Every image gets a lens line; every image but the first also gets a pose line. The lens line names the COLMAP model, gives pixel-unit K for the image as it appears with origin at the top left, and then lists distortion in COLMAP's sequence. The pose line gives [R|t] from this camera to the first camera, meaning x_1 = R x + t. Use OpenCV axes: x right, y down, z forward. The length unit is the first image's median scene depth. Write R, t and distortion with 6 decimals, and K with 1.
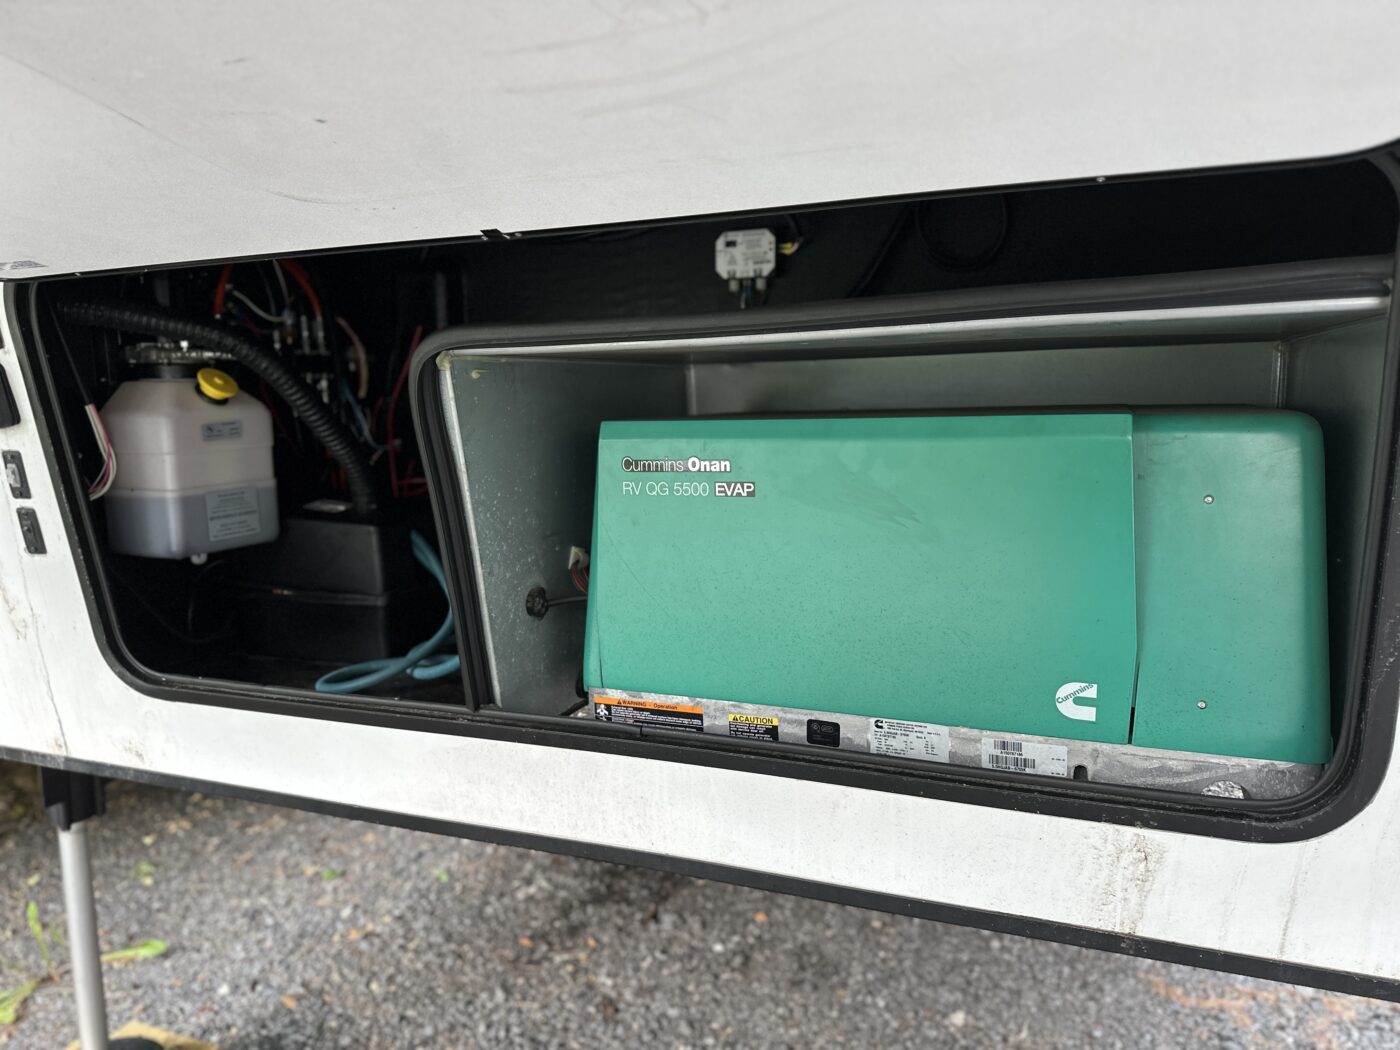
lens RADIAL K [[983.4, 0, 699.6], [0, 983.4, 524.5], [0, 0, 1]] dist [-0.002193, -0.002136]
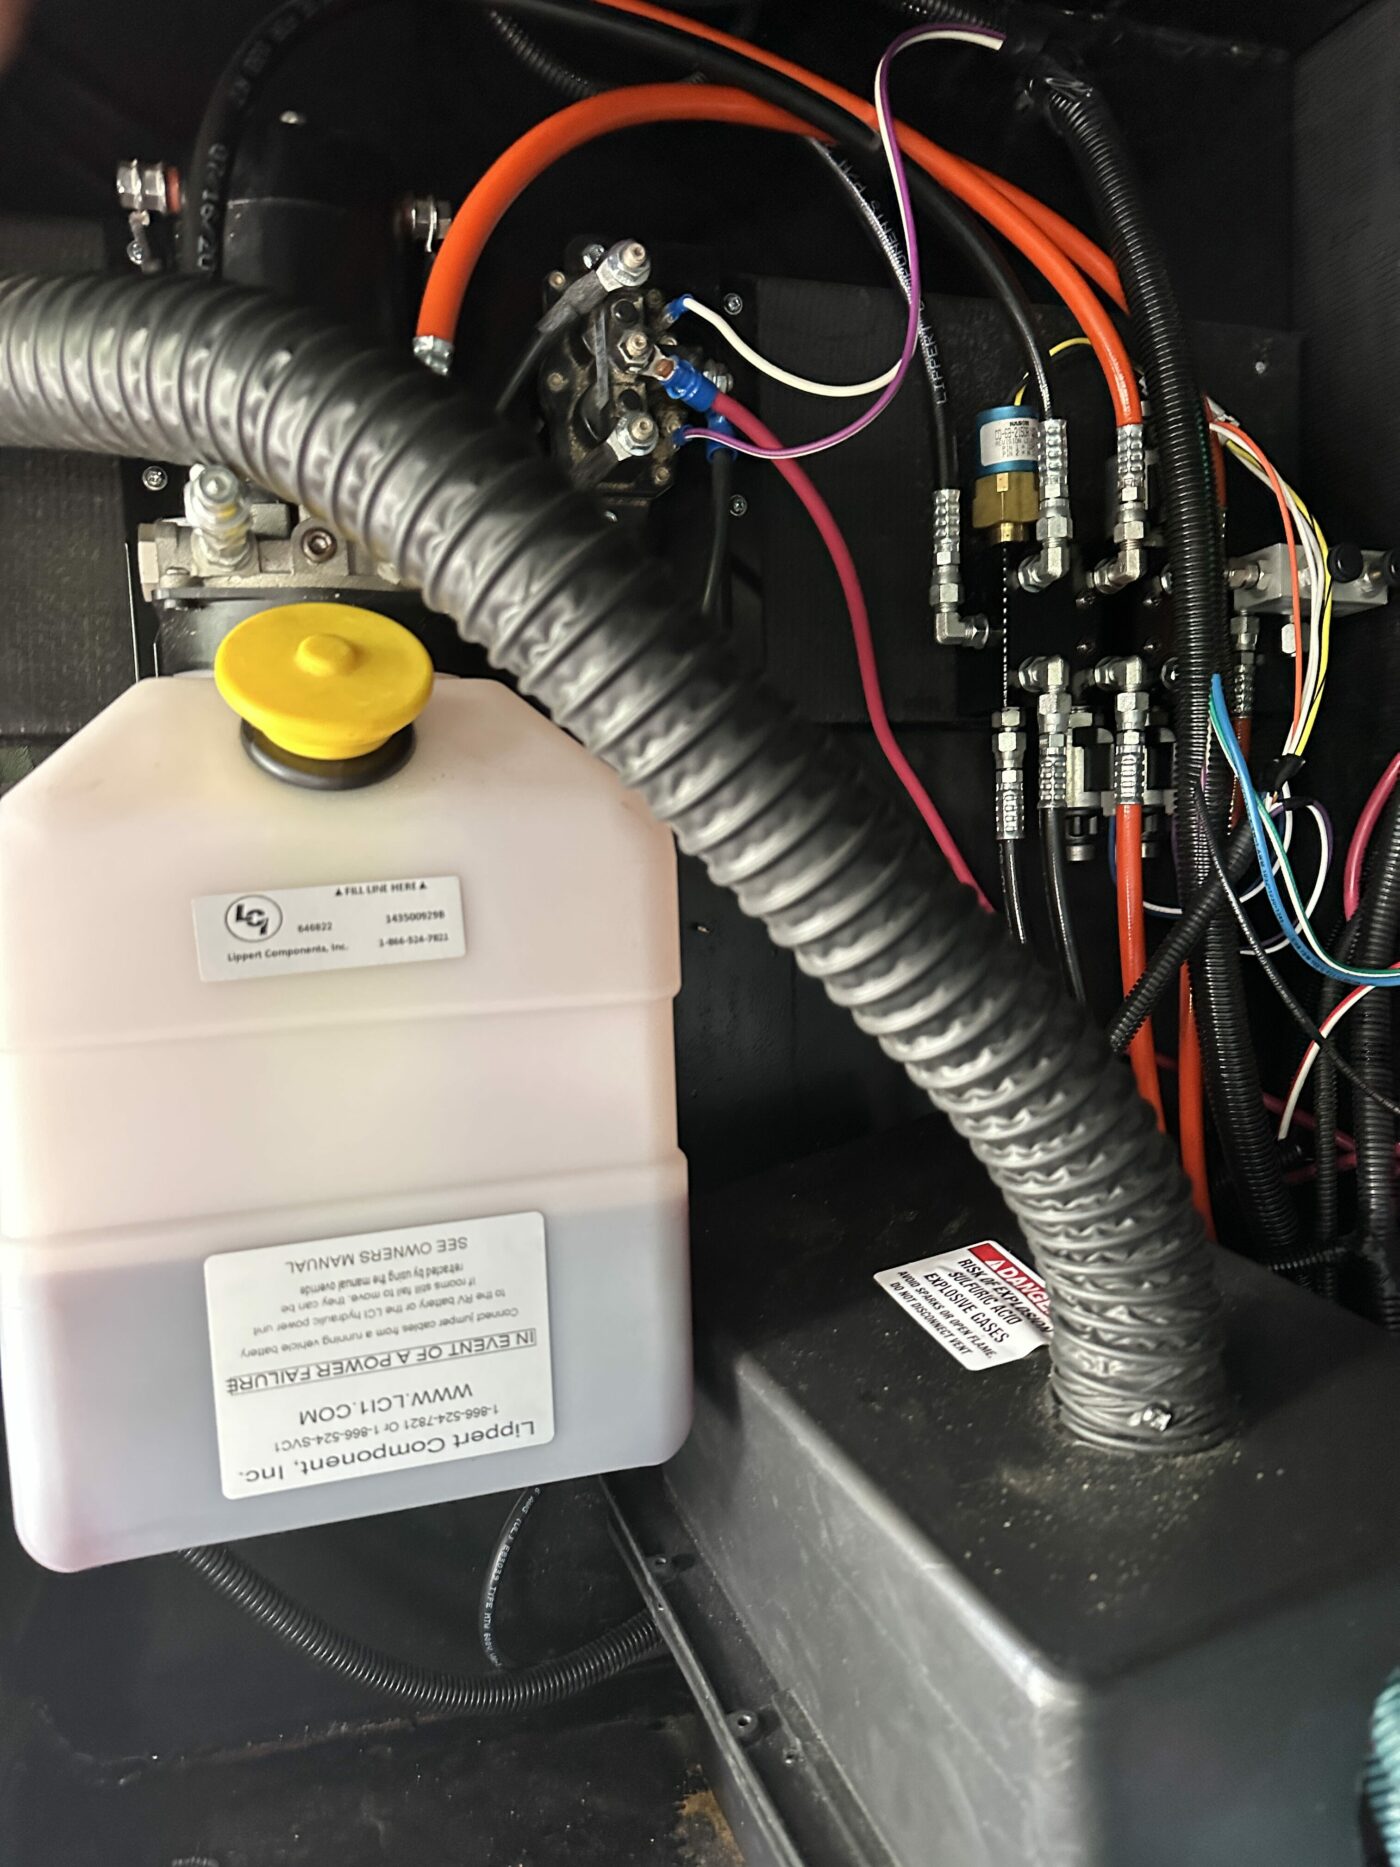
lens RADIAL K [[1311.4, 0, 700.0], [0, 1311.4, 931.7], [0, 0, 1]] dist [-0.002193, -0.002136]
pose [[0.644784, 0.085725, -0.759543, -0.241061], [-0.098845, 0.994699, 0.028356, -0.104055], [0.757947, 0.056793, 0.649839, 0.854067]]
